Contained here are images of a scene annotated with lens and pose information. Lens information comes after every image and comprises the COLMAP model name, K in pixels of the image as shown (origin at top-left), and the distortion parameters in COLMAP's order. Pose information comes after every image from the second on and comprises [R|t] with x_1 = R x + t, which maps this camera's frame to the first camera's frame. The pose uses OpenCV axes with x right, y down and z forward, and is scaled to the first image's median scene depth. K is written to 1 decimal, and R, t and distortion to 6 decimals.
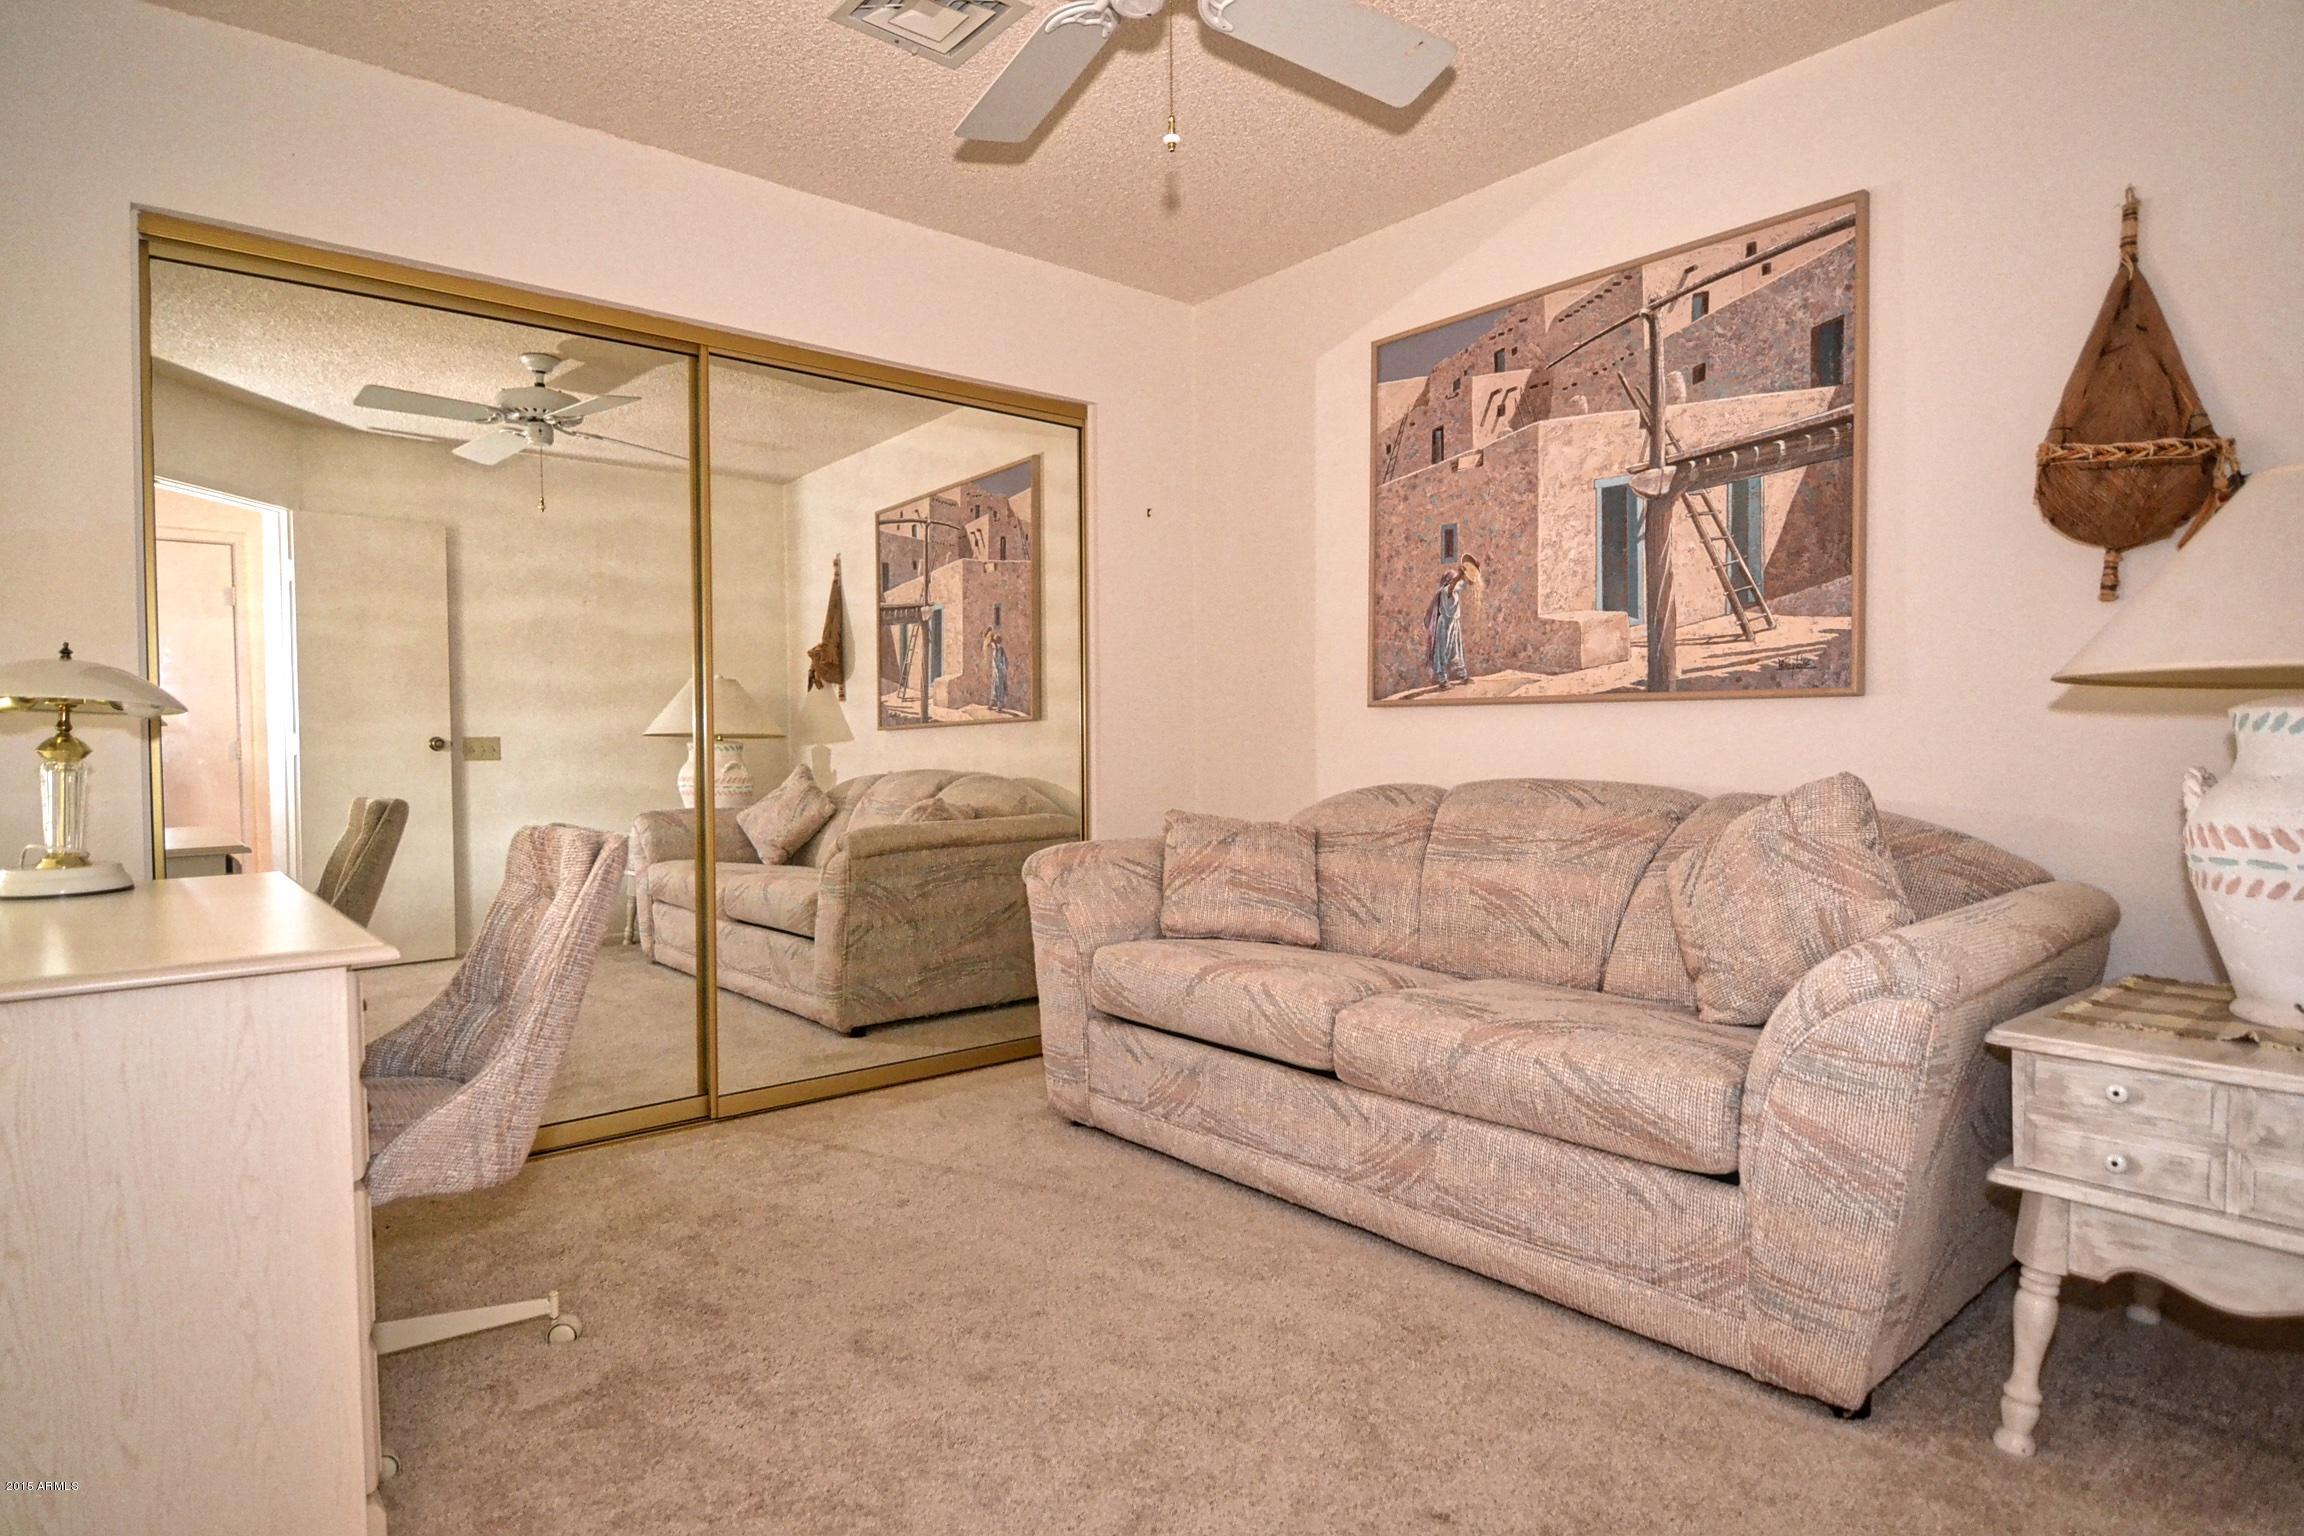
lens RADIAL K [[1234.8, 0, 1147.2], [0, 1234.8, 768.6], [0, 0, 1]] dist [-0.003348, -0.012350]
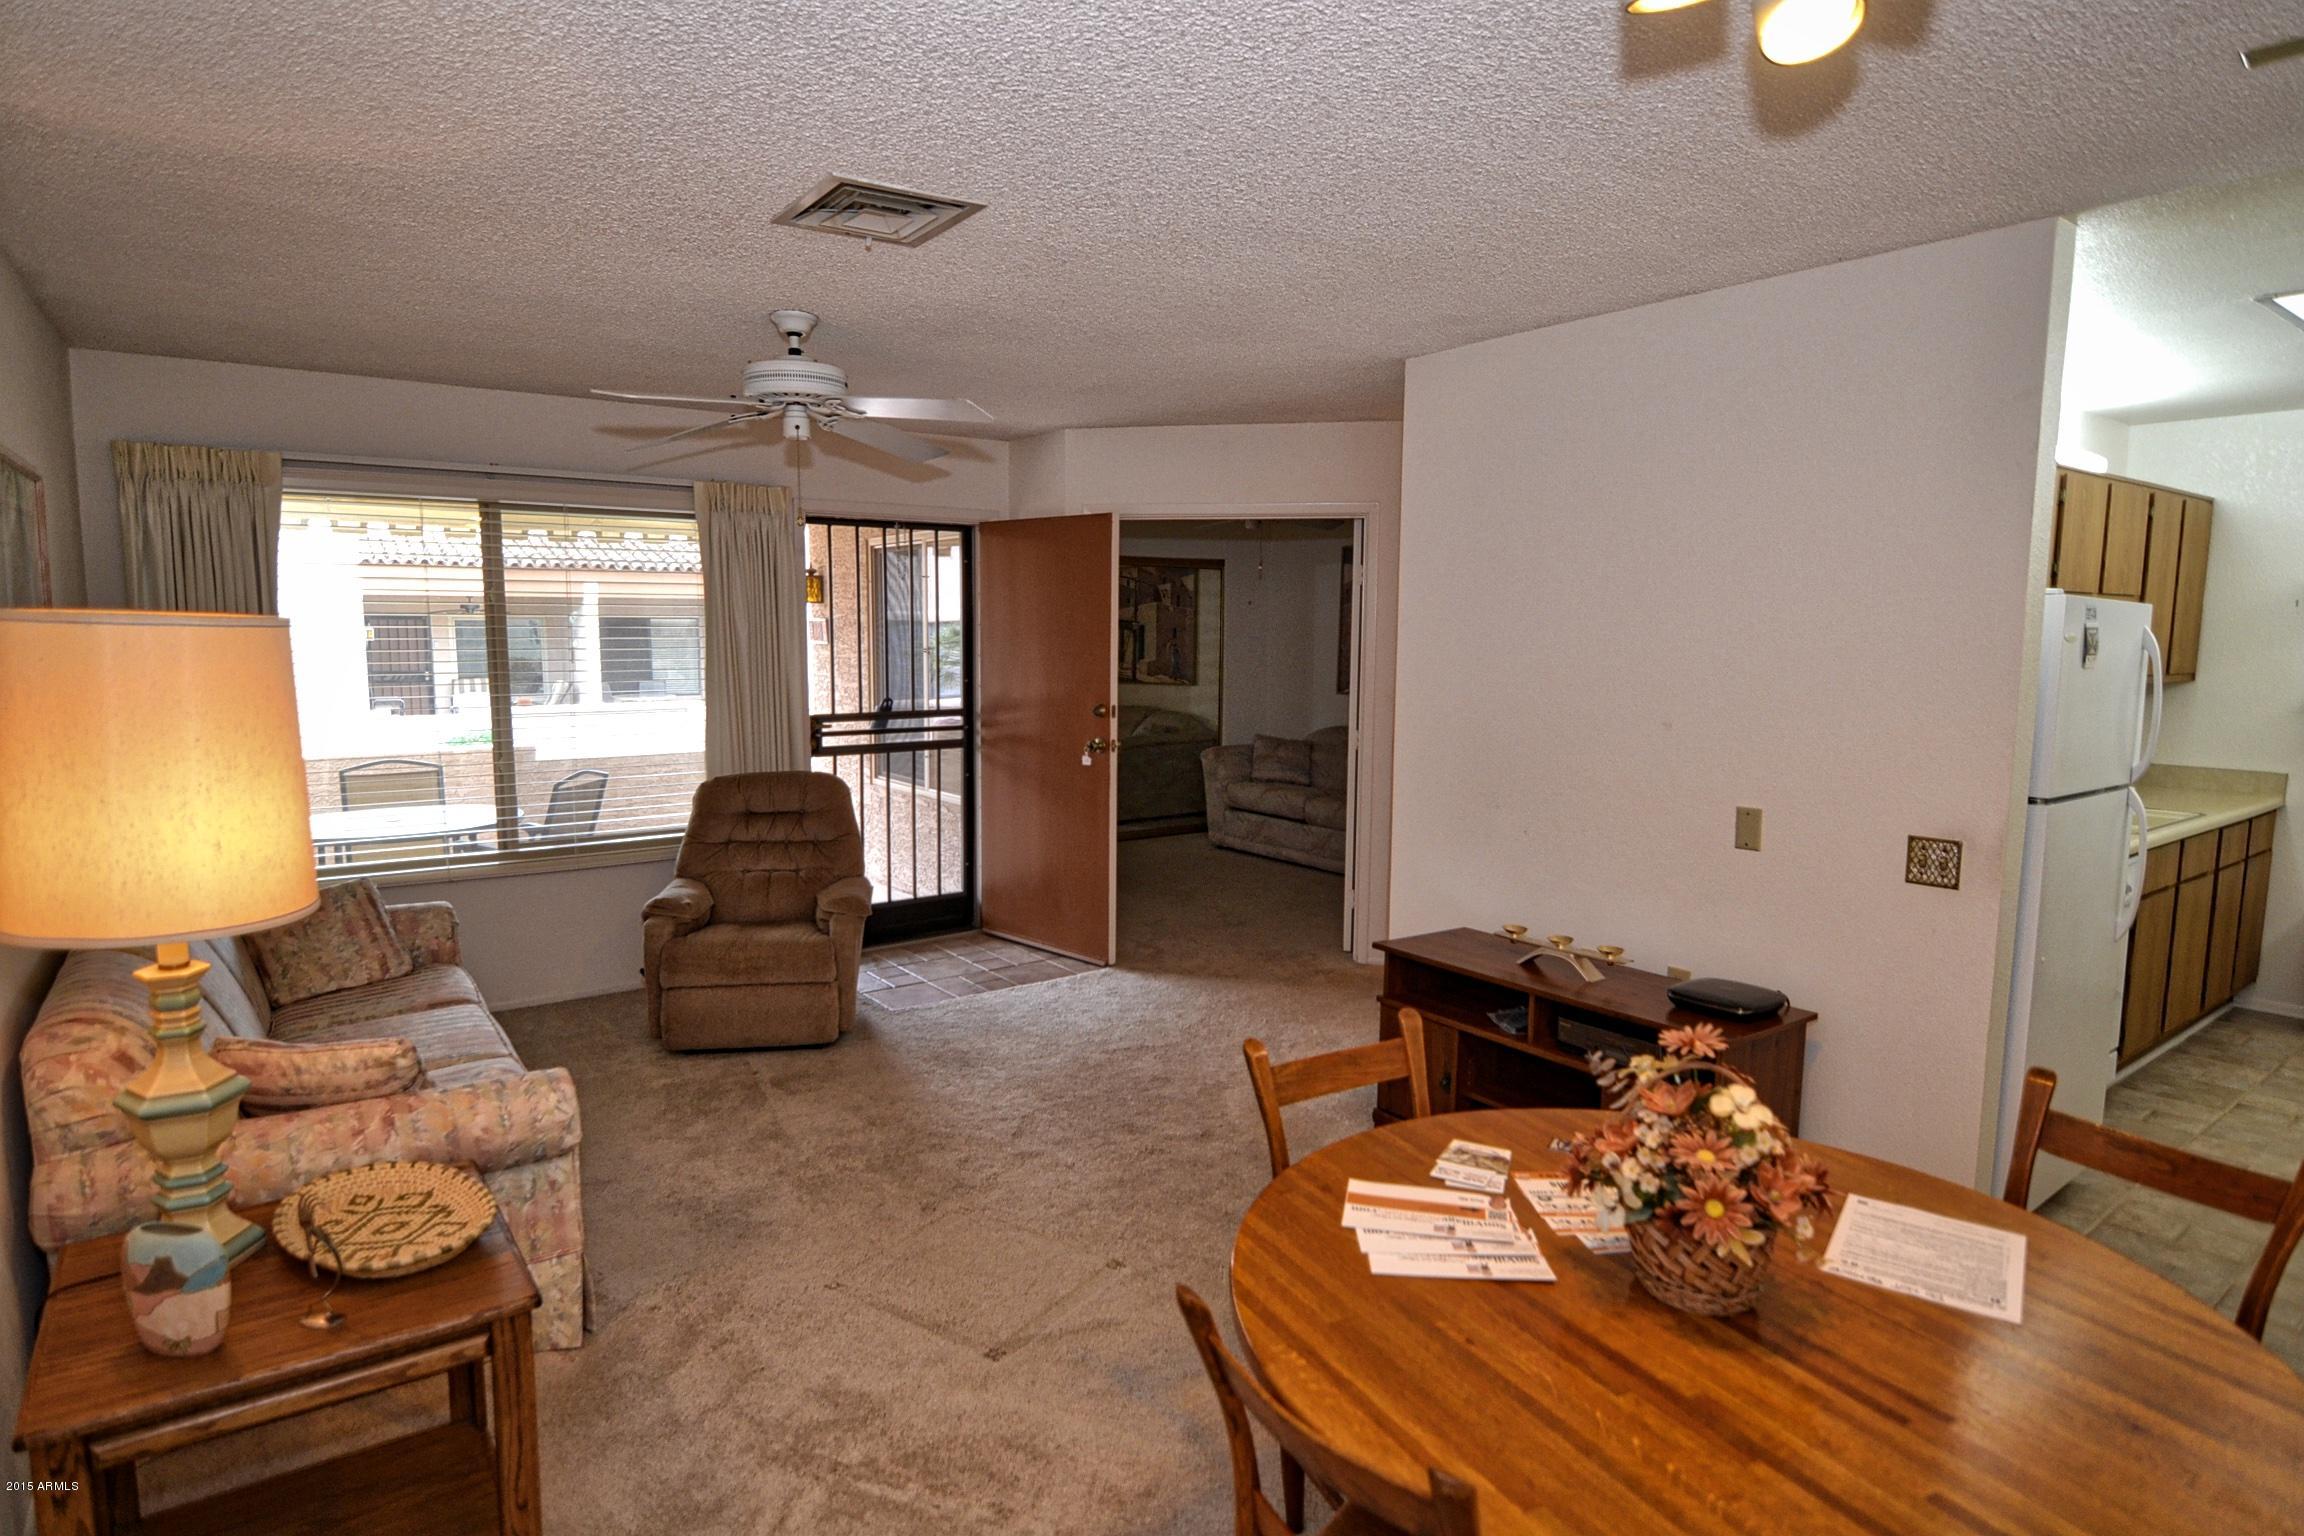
lens RADIAL K [[1234.8, 0, 1147.7], [0, 1234.8, 780.0], [0, 0, 1]] dist [-0.003348, -0.012350]
pose [[0.997574, 0.023201, -0.065634, -0.031443], [-0.016355, 0.994548, 0.102994, -0.118430], [0.067666, -0.101671, 0.992514, -1.412460]]
